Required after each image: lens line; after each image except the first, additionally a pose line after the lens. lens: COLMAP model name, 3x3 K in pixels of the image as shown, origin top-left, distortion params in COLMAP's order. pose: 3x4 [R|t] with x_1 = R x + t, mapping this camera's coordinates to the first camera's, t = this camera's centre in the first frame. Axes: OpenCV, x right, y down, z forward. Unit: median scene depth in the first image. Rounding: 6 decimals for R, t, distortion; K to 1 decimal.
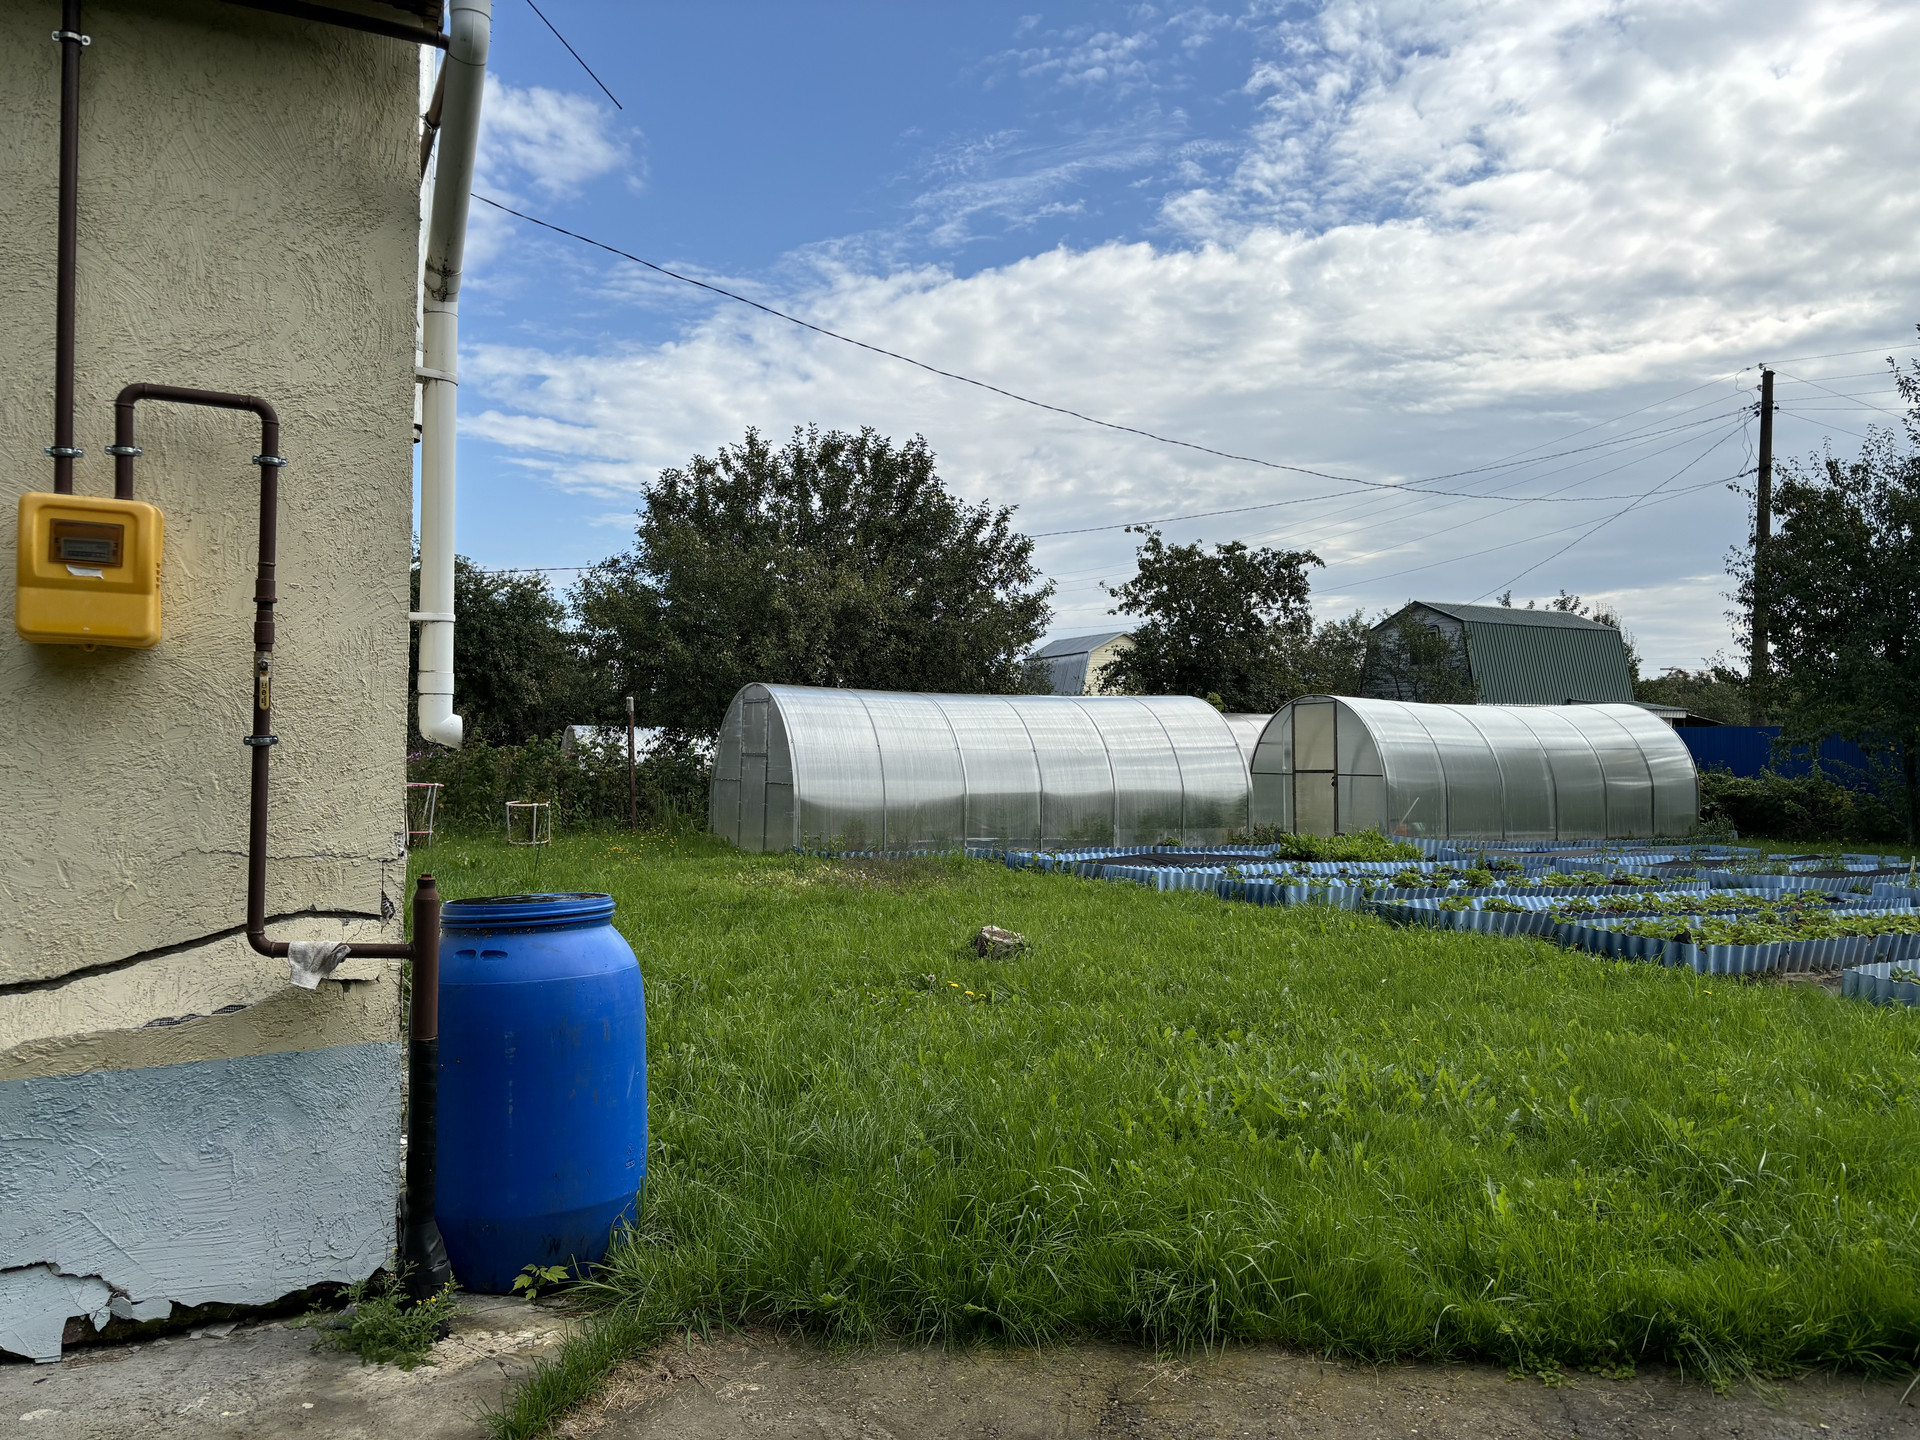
lens RADIAL K [[1385.1, 0, 960.1], [0, 1385.1, 726.6], [0, 0, 1]] dist [0.067982, -0.082864]
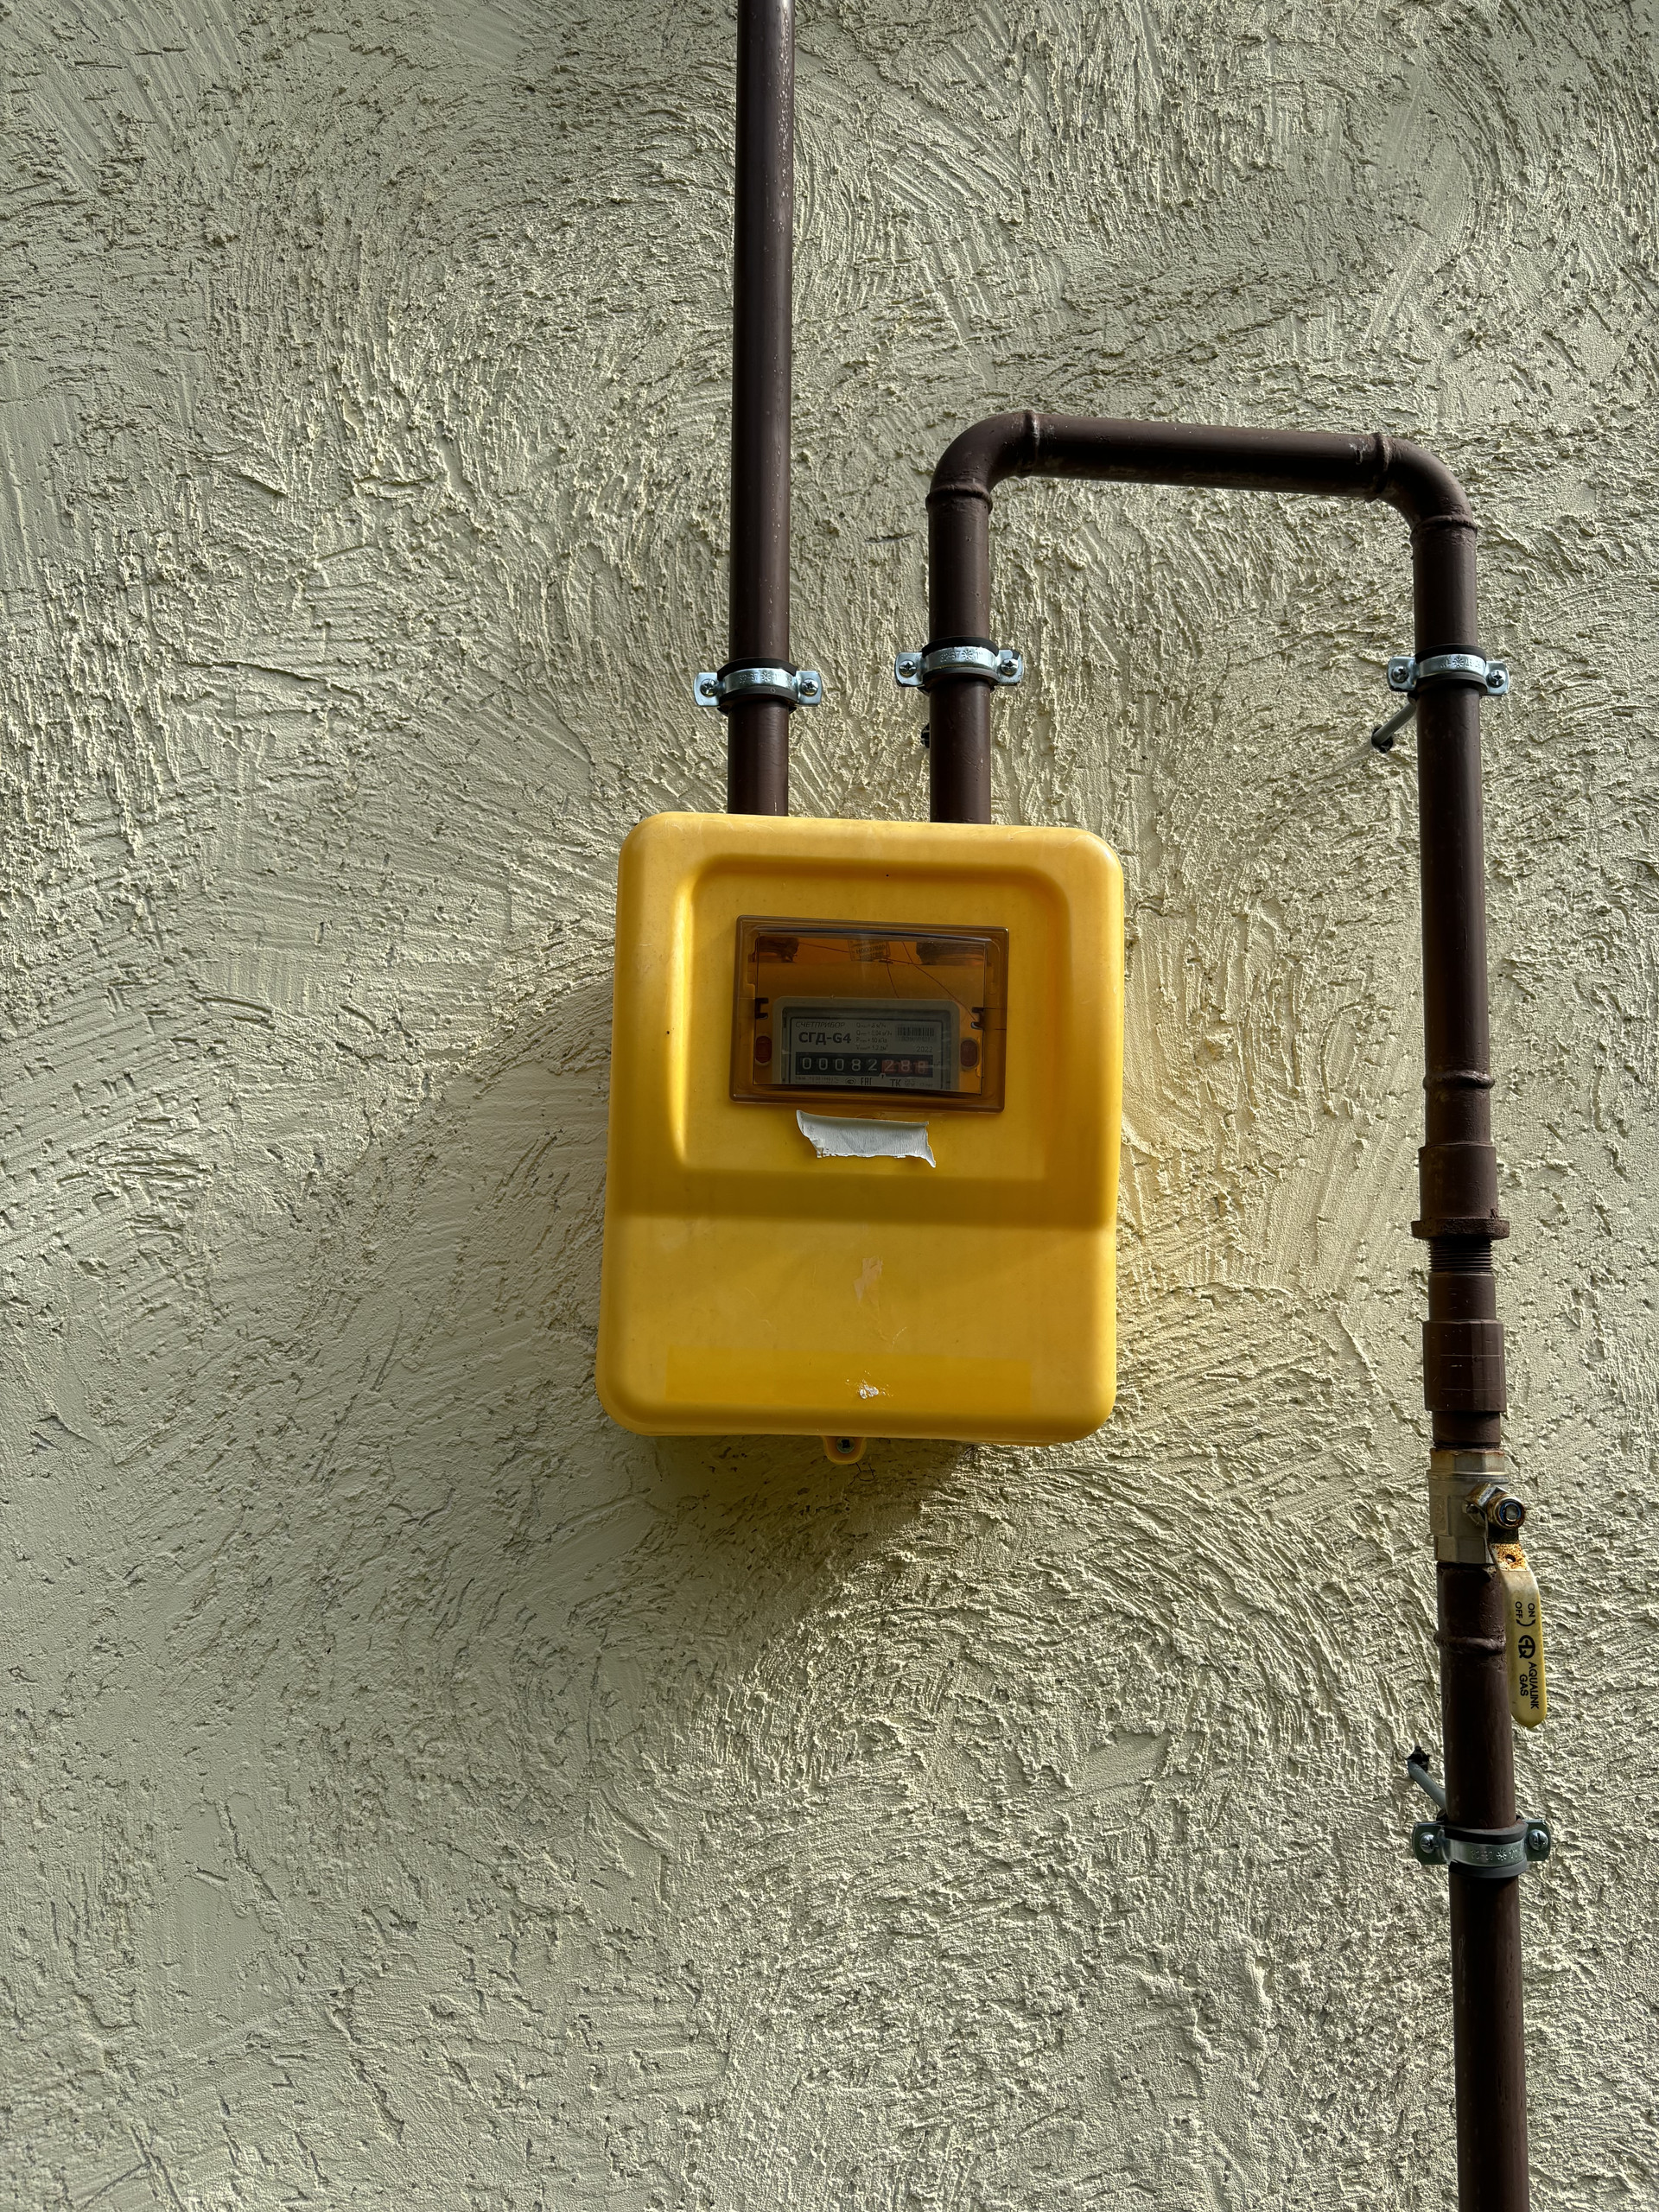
lens RADIAL K [[1632.8, 0, 833.4], [0, 1632.8, 1117.6], [0, 0, 1]] dist [0.005799, -0.027627]
pose [[0.922897, -0.056772, -0.380838, -0.494597], [0.006307, 0.991167, -0.132471, -0.073845], [0.384994, 0.119855, 0.915103, 0.709008]]
